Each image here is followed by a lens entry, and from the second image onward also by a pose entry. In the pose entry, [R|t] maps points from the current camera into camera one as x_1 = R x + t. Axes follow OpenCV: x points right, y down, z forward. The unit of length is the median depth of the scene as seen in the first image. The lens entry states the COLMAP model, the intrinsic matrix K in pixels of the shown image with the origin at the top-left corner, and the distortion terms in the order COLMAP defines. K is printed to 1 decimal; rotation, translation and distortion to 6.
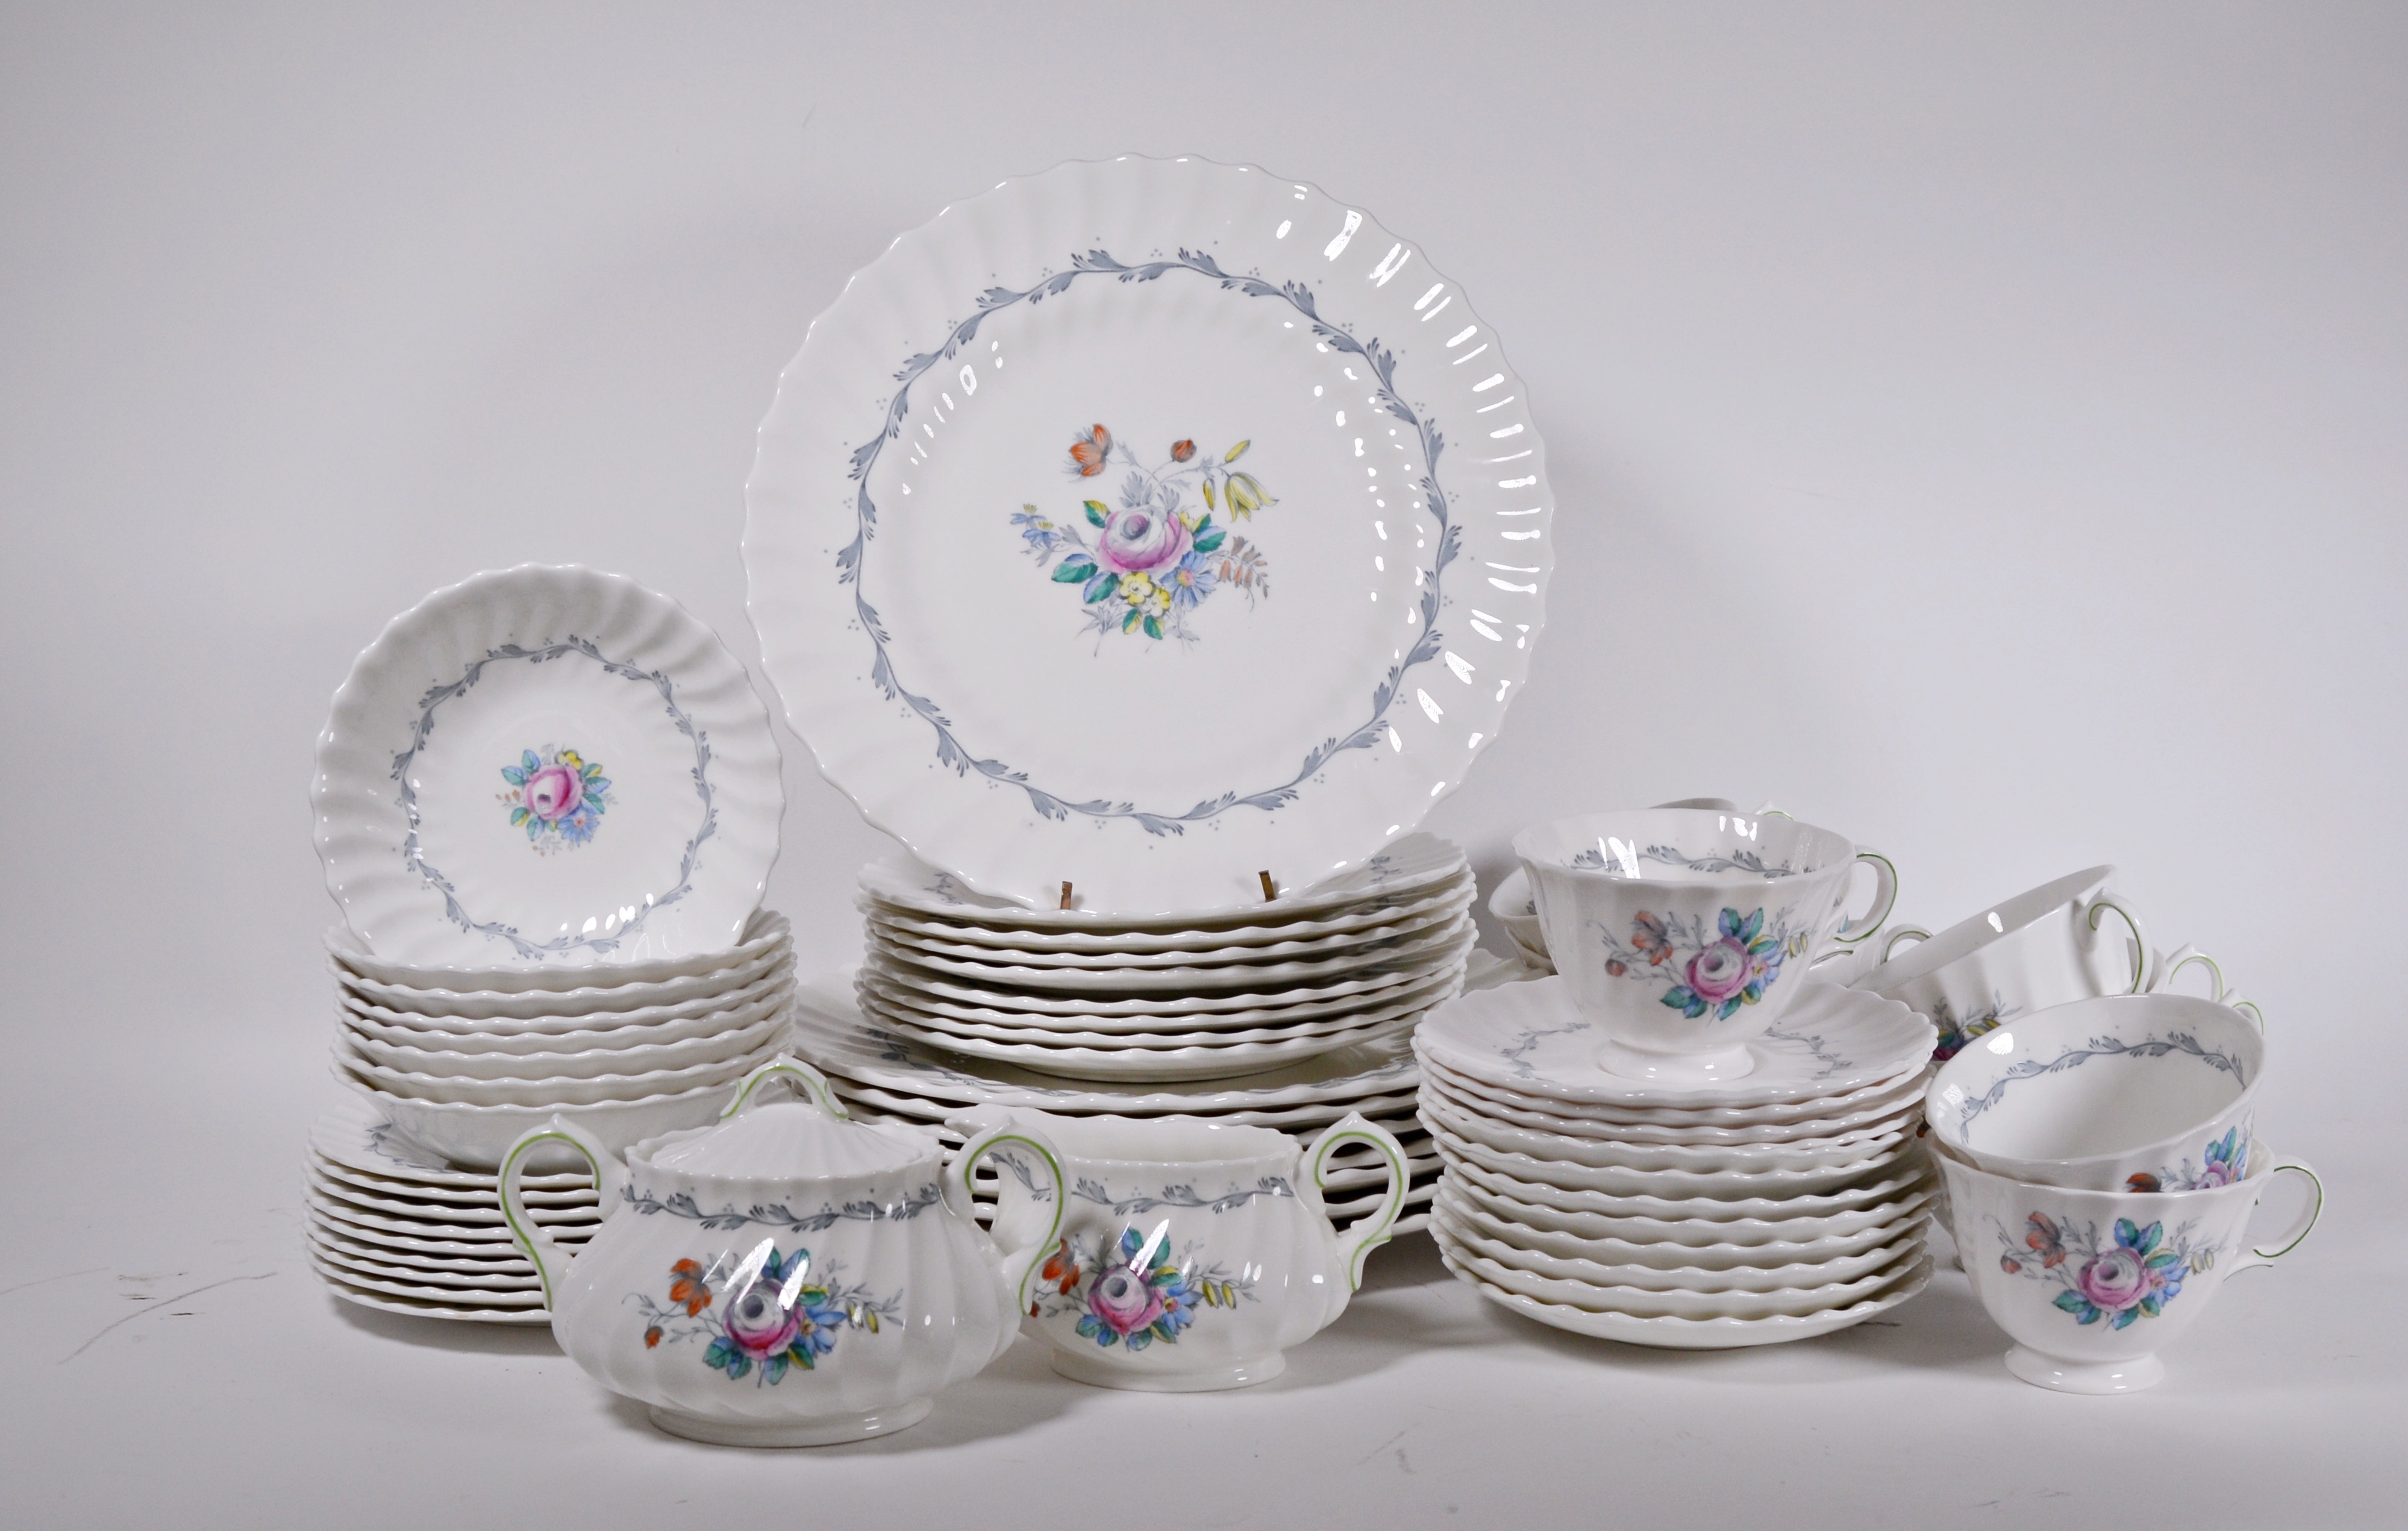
lens RADIAL K [[3450.8, 0, 1246.5], [0, 3450.8, 816.0], [0, 0, 1]] dist [-0.064199, -0.022372]
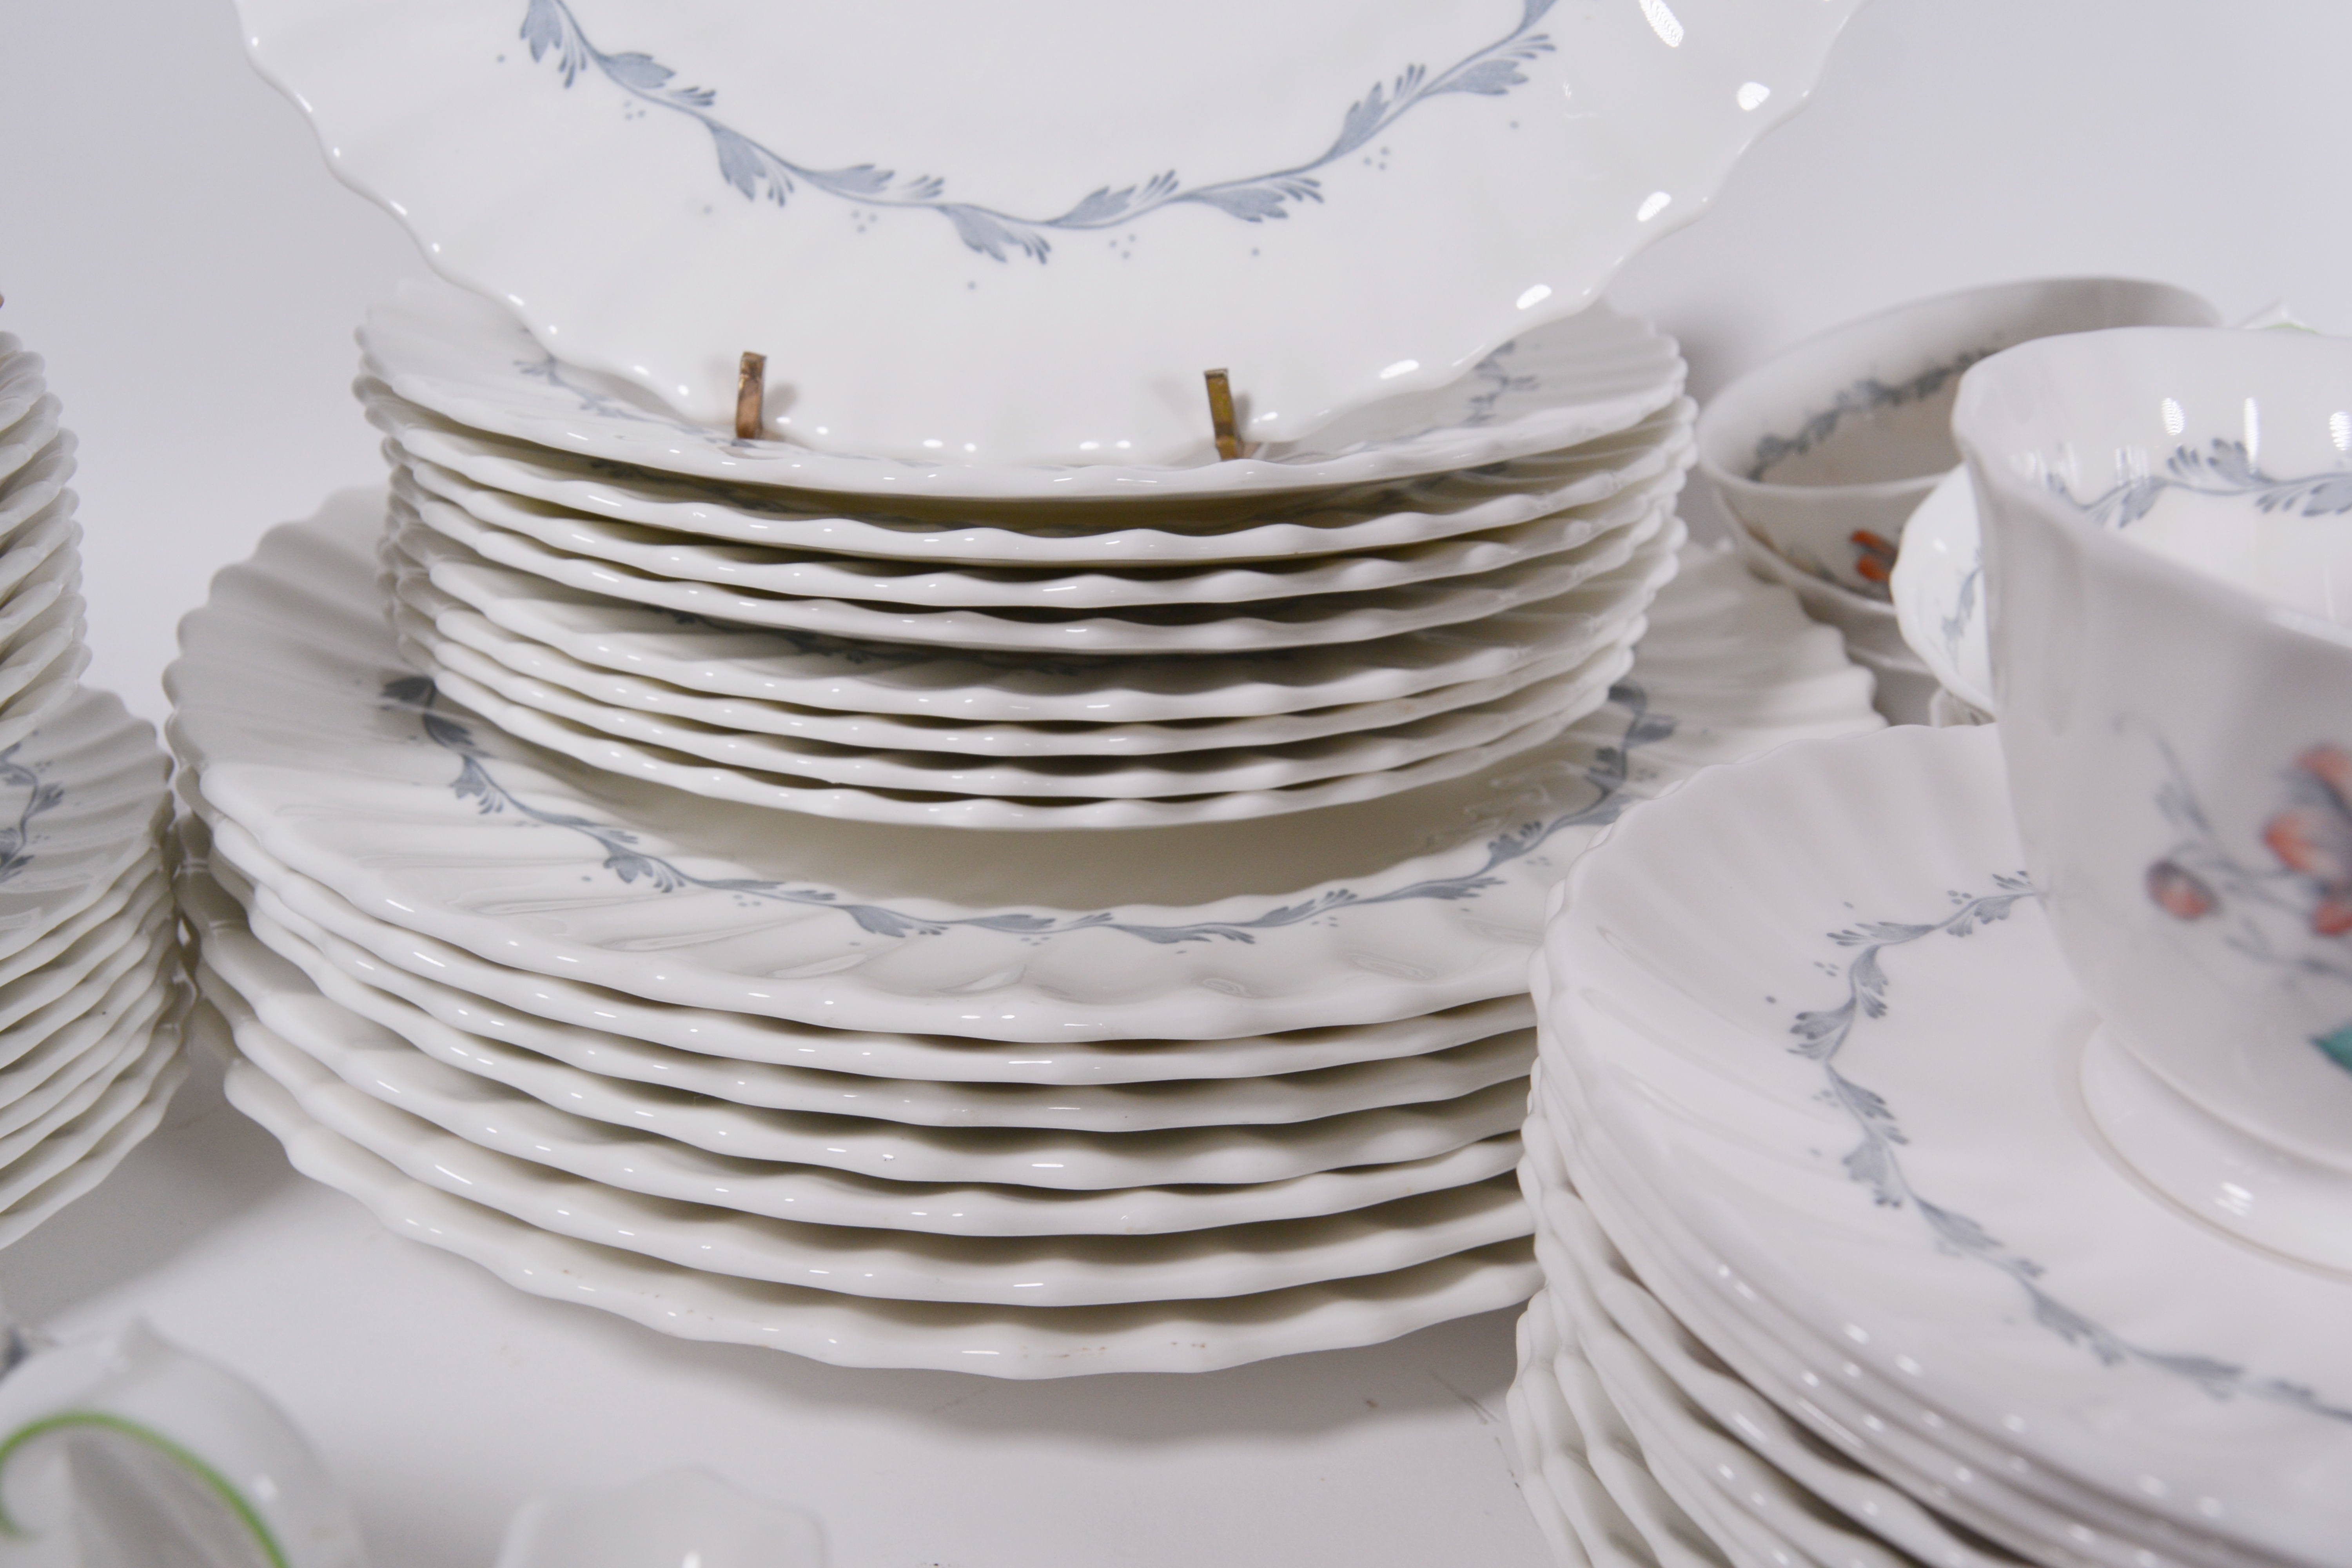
lens RADIAL K [[2243.0, 0, 1176.0], [0, 2243.0, 784.0], [0, 0, 1]] dist [-0.086243, -0.002025]
pose [[0.991595, 0.107965, -0.071296, 0.026084], [-0.086449, 0.962871, 0.255746, -0.004803], [0.096261, -0.247433, 0.964111, 0.757530]]
